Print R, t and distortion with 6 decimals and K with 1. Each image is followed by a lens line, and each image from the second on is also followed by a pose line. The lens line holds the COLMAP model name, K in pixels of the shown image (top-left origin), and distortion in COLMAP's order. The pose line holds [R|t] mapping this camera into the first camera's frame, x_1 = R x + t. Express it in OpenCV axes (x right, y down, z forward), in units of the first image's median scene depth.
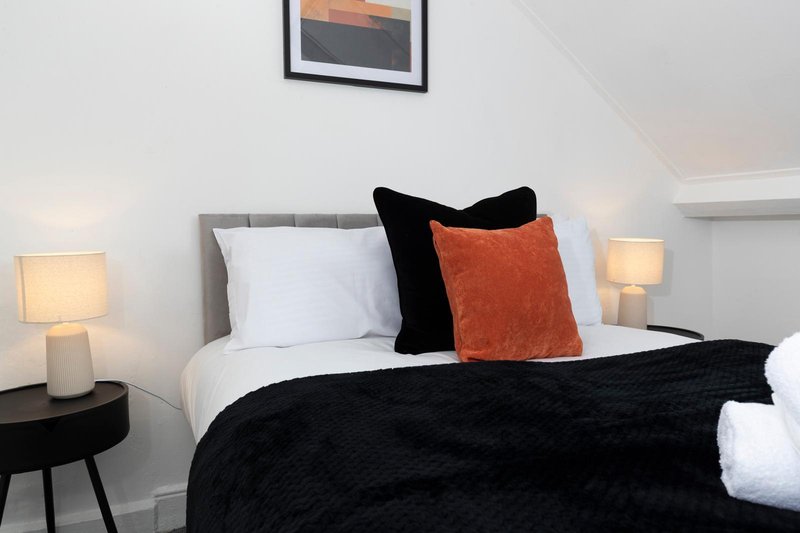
lens RADIAL K [[569.8, 0, 400.1], [0, 569.8, 264.3], [0, 0, 1]] dist [0.012994, -0.001677]
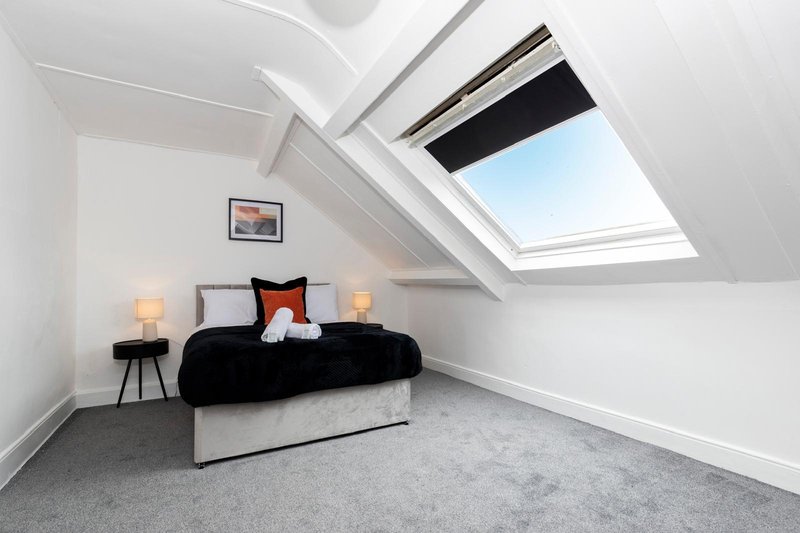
lens RADIAL K [[366.4, 0, 401.1], [0, 366.4, 274.3], [0, 0, 1]] dist [0.013875, -0.001706]
pose [[0.997087, 0.001634, 0.076249, 0.572470], [0.004664, 0.996593, -0.082345, 0.021437], [-0.076124, 0.082461, 0.993683, -1.015799]]
